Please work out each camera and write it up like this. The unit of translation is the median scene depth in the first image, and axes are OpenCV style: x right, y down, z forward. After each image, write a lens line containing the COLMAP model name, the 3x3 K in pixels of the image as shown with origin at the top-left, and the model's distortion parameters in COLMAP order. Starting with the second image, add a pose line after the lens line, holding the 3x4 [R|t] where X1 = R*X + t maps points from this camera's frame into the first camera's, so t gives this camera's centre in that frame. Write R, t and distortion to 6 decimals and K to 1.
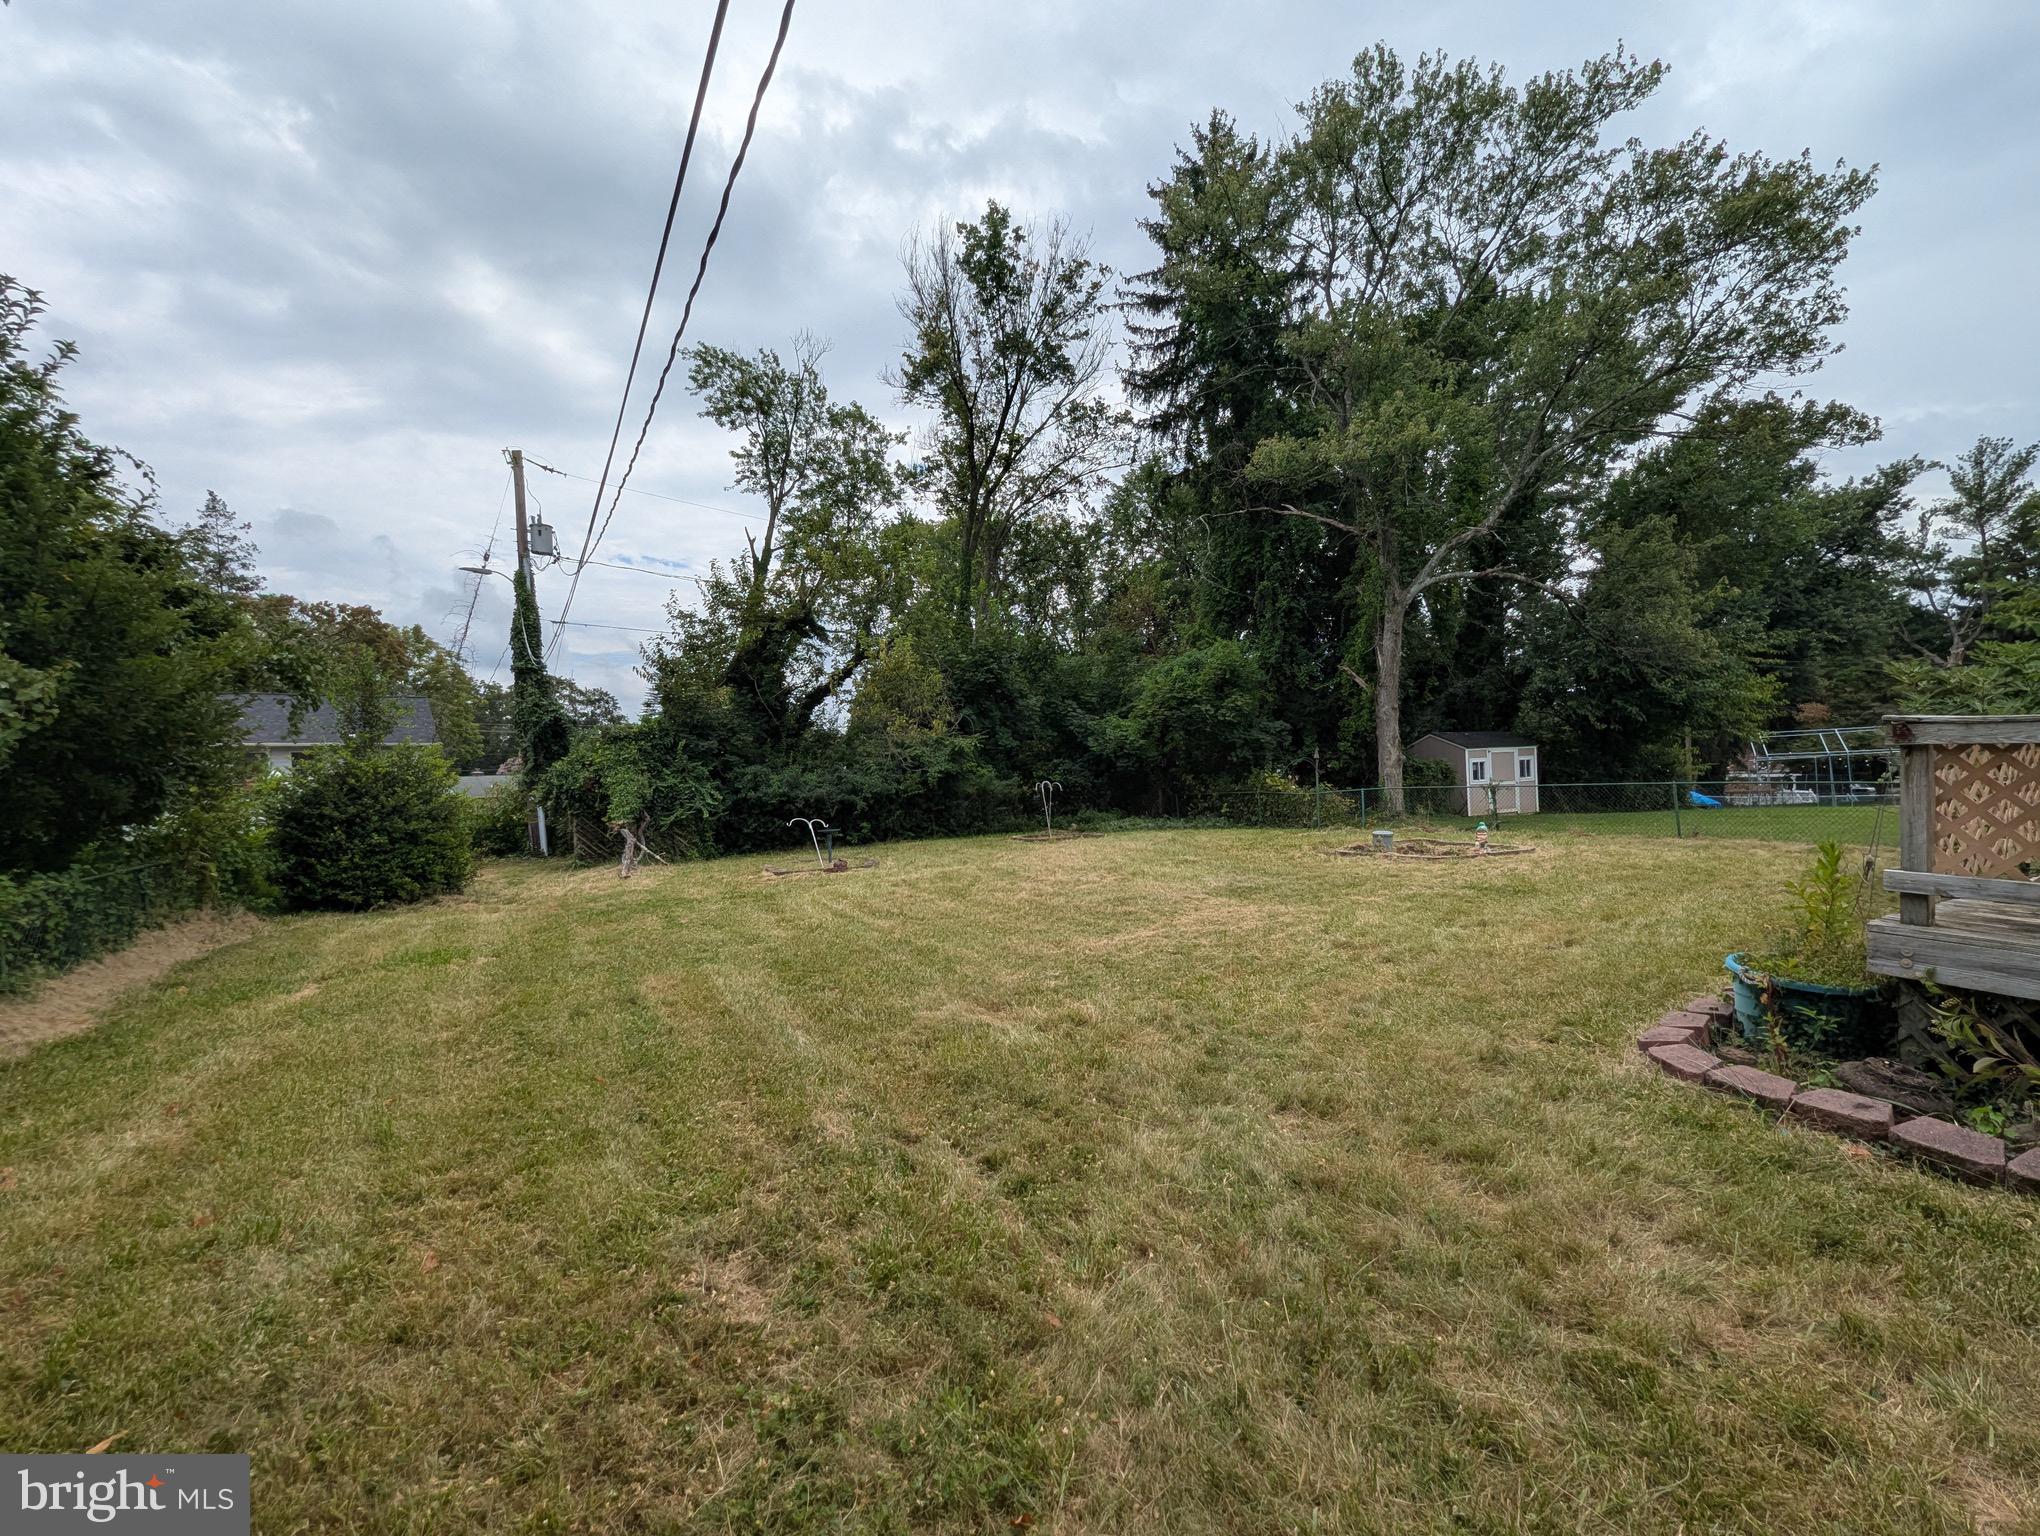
lens RADIAL K [[850.0, 0, 1023.4], [0, 850.0, 765.8], [0, 0, 1]] dist [0.004946, -0.002149]
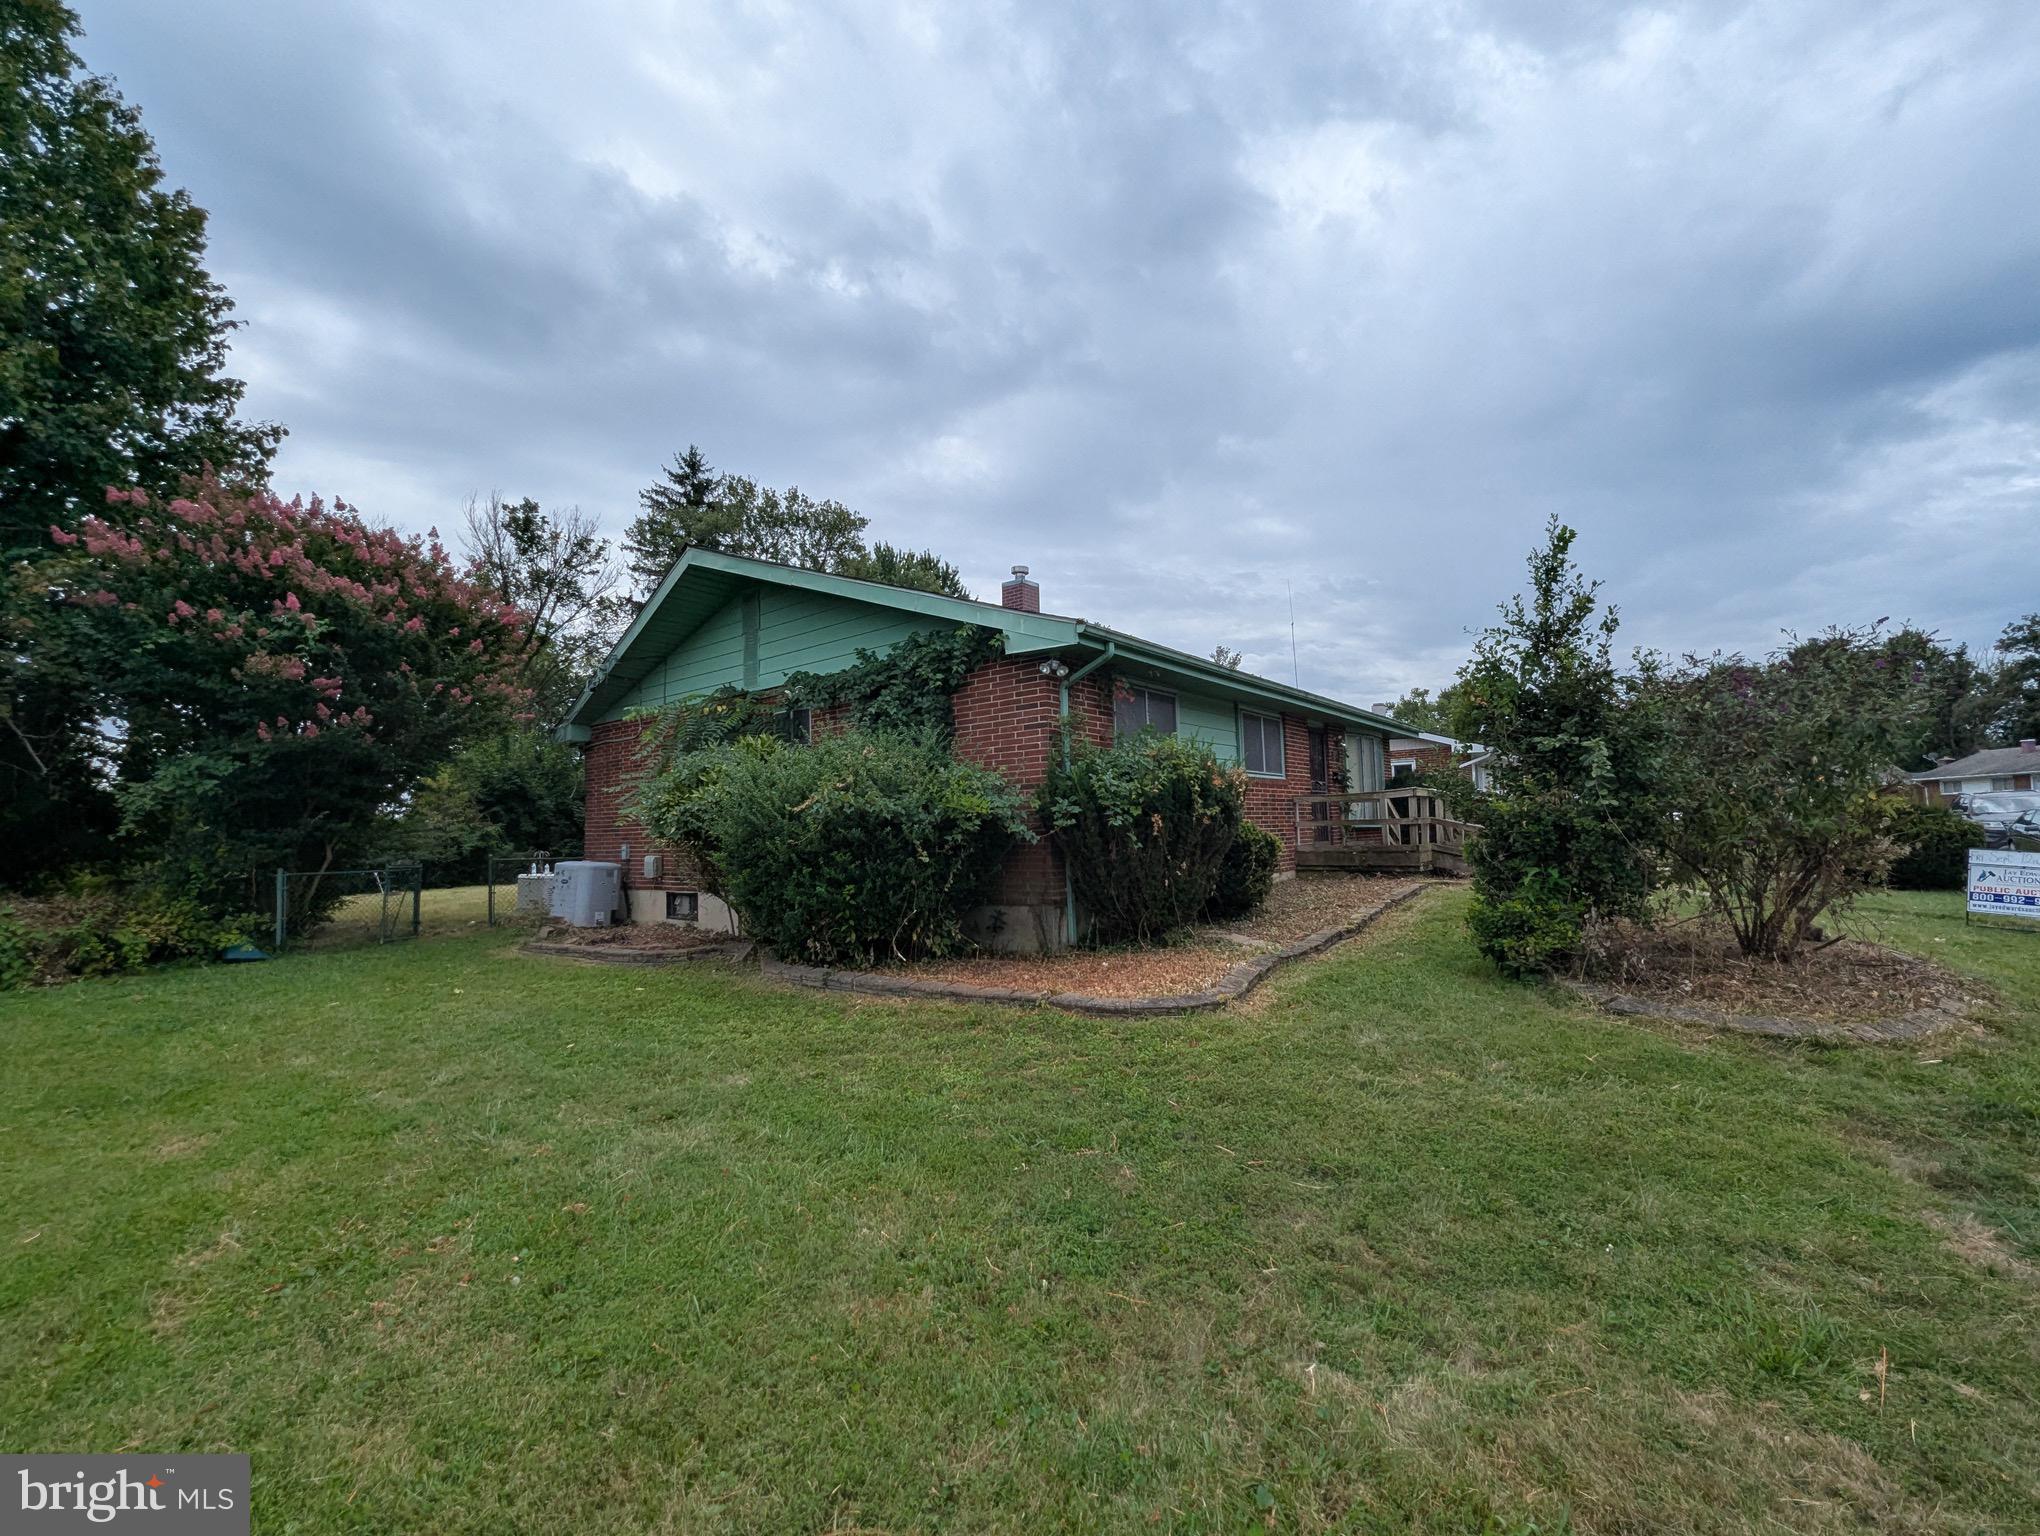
lens RADIAL K [[850.0, 0, 1011.8], [0, 850.0, 777.2], [0, 0, 1]] dist [0.004946, -0.002149]
pose [[0.920685, 0.028999, 0.389228, 0.190539], [0.002000, 0.996872, -0.079002, 0.004099], [-0.390301, 0.073514, 0.917748, -0.785910]]
